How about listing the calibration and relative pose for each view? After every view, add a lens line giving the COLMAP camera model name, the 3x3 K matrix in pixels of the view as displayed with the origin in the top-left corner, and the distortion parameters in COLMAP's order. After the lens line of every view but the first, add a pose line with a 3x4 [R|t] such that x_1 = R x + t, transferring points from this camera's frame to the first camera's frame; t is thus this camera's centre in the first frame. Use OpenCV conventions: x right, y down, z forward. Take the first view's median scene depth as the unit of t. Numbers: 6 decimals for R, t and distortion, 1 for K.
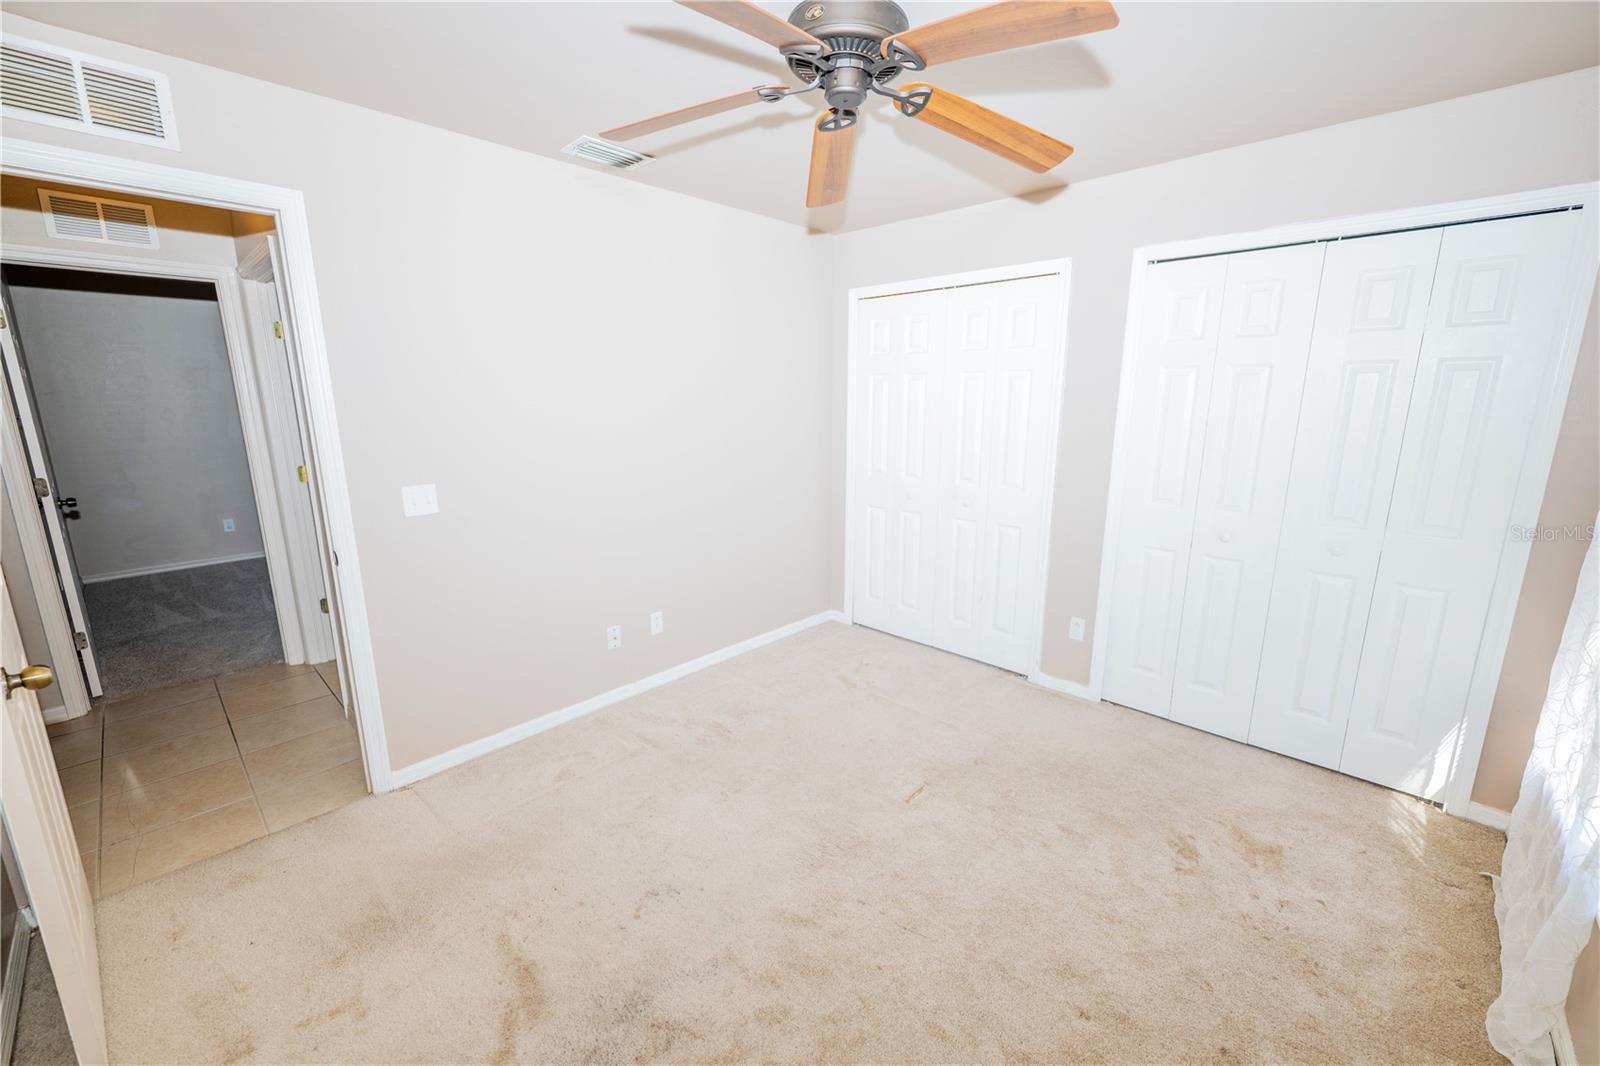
lens RADIAL K [[638.7, 0, 802.9], [0, 638.7, 534.5], [0, 0, 1]] dist [0.000619, -0.000032]
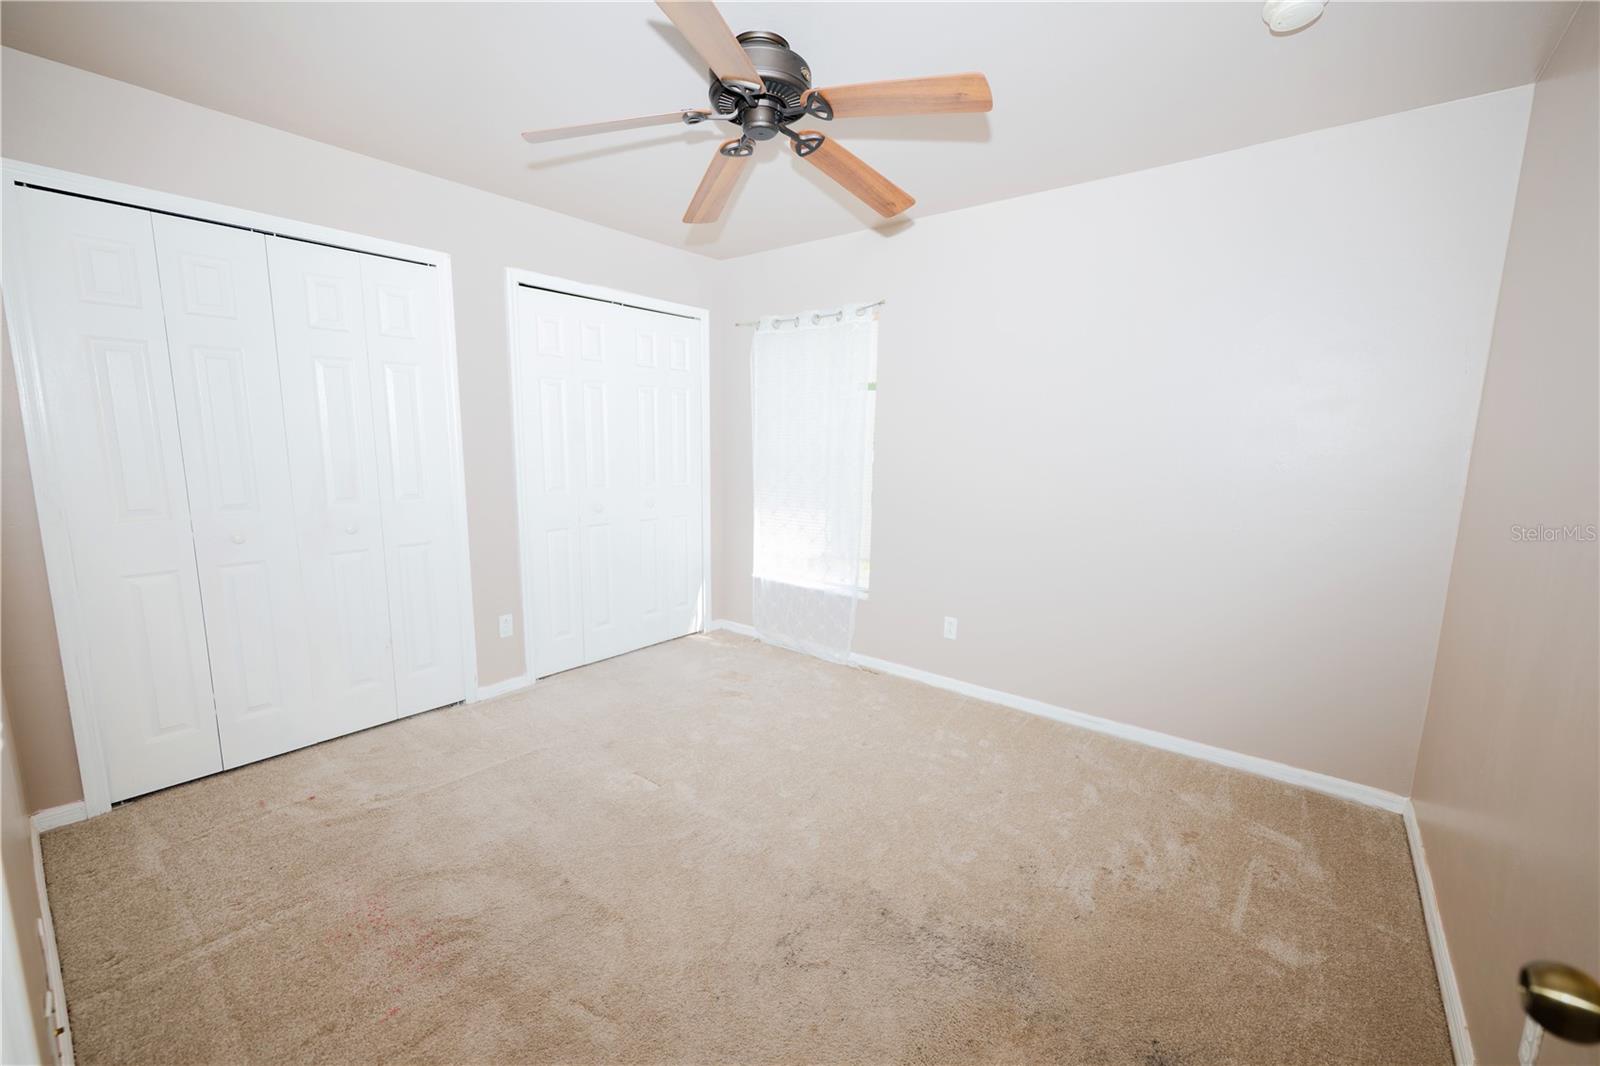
lens RADIAL K [[638.7, 0, 802.9], [0, 638.7, 534.5], [0, 0, 1]] dist [0.000619, -0.000032]
pose [[-0.076575, -0.149786, 0.985749, -0.647995], [0.196866, 0.966917, 0.162218, -0.071815], [-0.977435, 0.206482, -0.044554, 0.600165]]
